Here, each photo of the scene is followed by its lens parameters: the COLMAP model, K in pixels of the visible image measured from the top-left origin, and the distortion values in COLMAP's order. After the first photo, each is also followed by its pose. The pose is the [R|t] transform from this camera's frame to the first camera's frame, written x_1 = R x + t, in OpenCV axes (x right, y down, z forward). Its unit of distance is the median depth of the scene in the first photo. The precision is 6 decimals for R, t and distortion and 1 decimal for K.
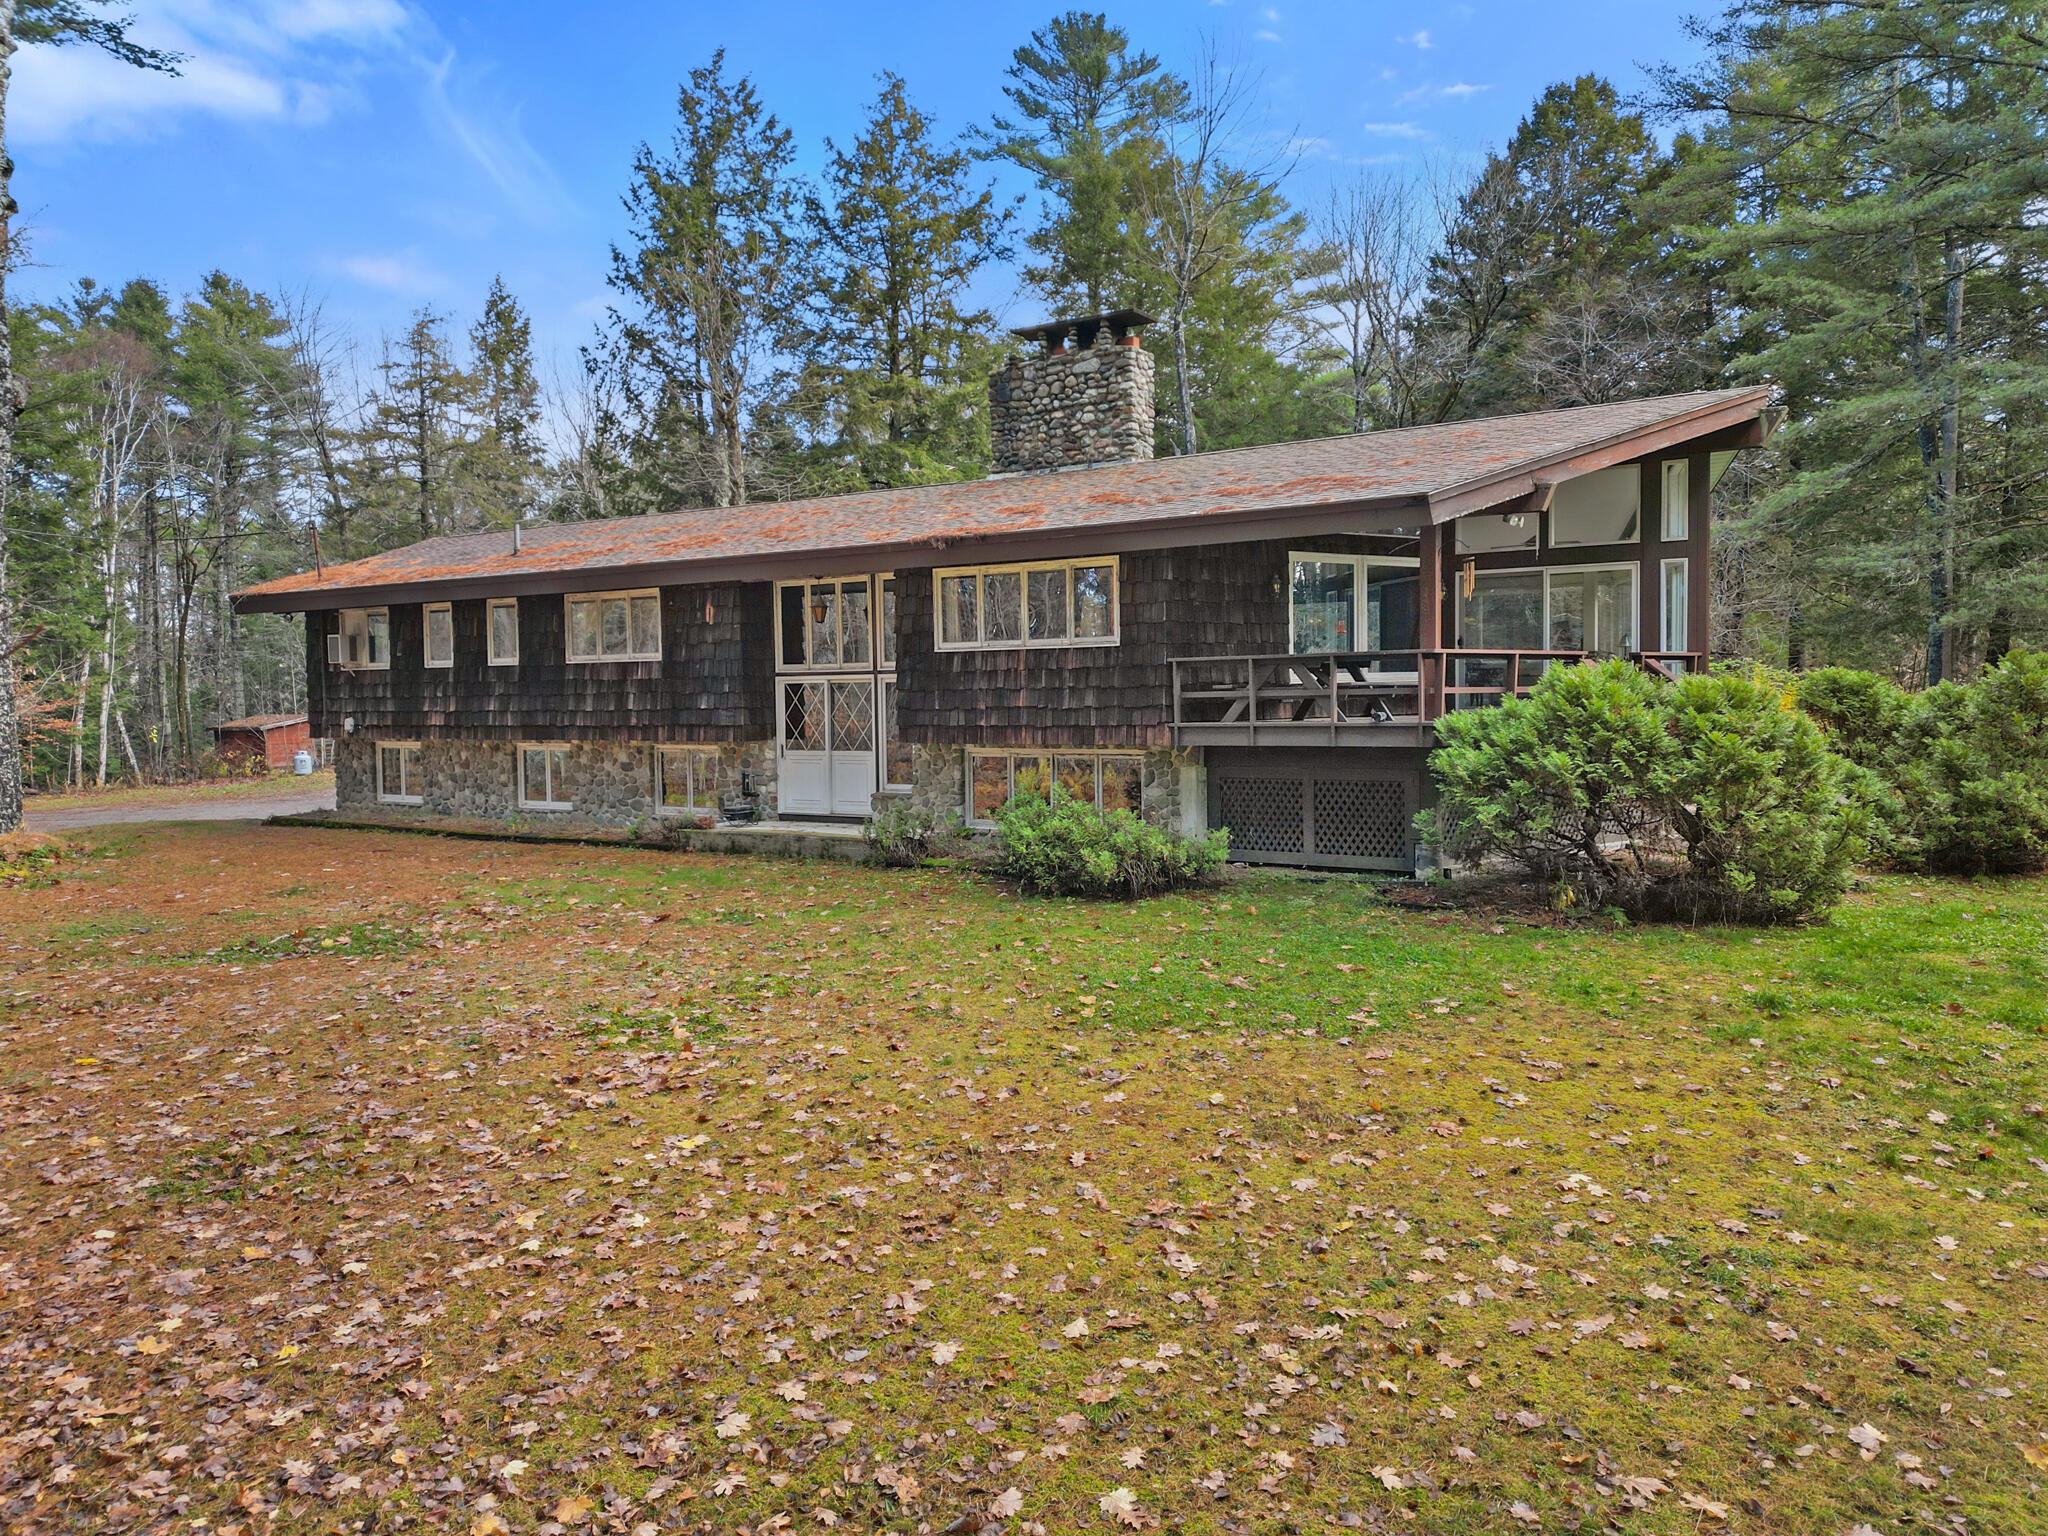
lens RADIAL K [[1434.4, 0, 1024.0], [0, 1434.4, 768.0], [0, 0, 1]] dist [0.093256, -0.090153]
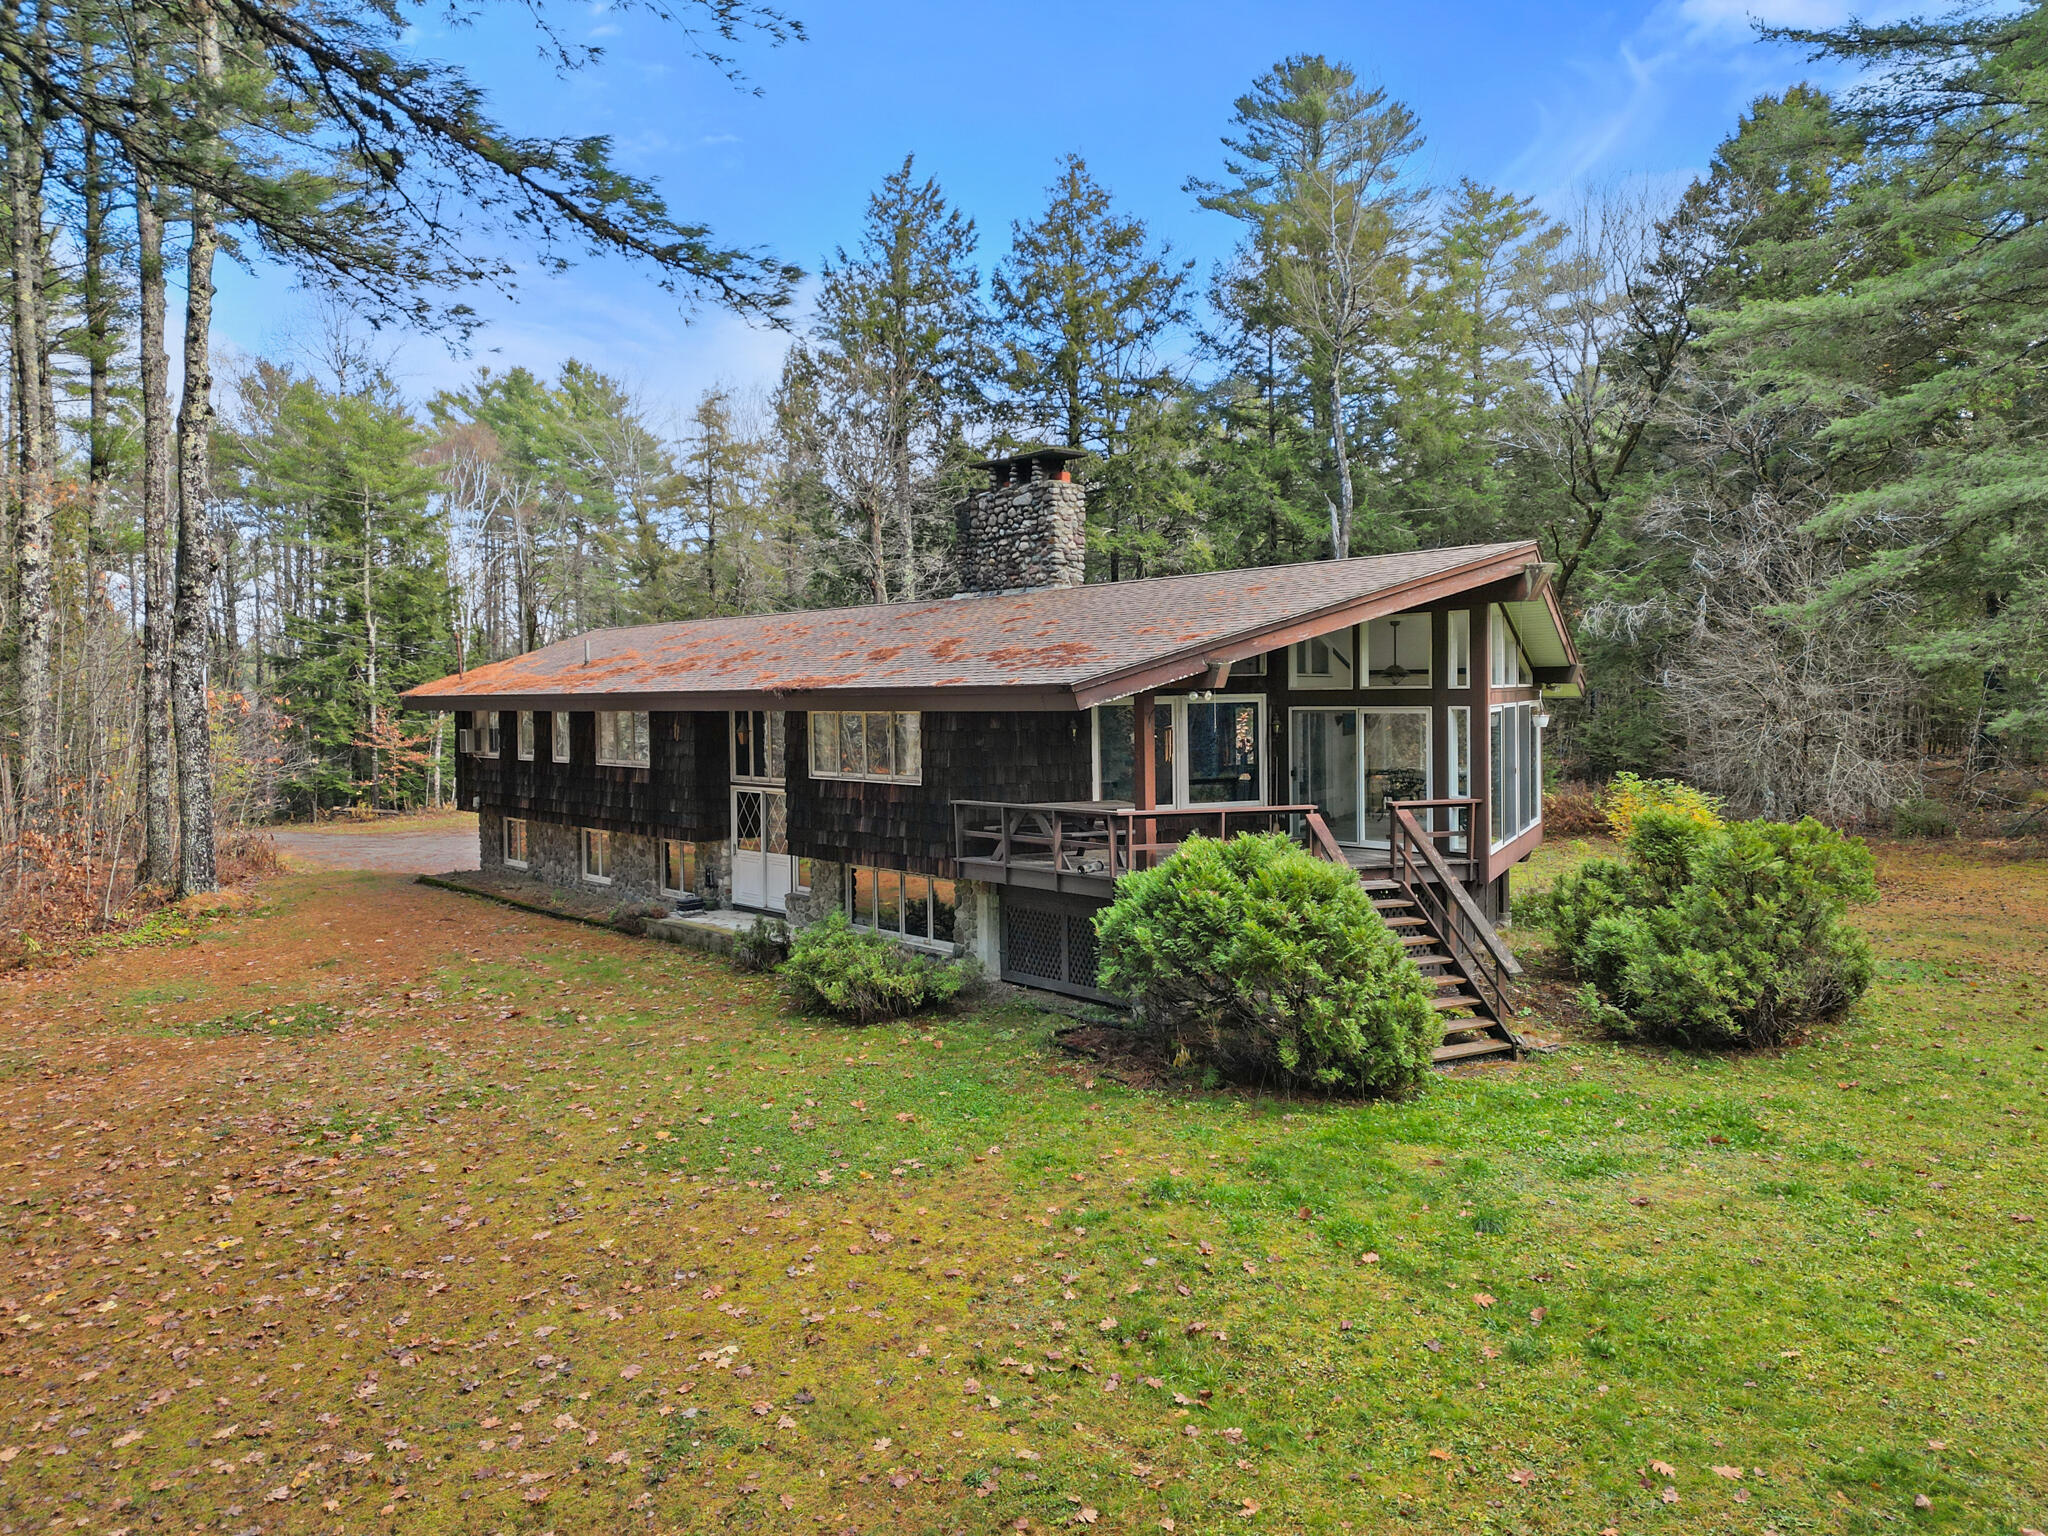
lens RADIAL K [[1434.4, 0, 1024.0], [0, 1434.4, 768.0], [0, 0, 1]] dist [0.093256, -0.090153]
pose [[0.963433, 0.014990, -0.267528, 0.338272], [-0.013630, 0.999883, 0.006941, -0.082345], [0.267601, -0.003040, 0.963525, -0.049696]]
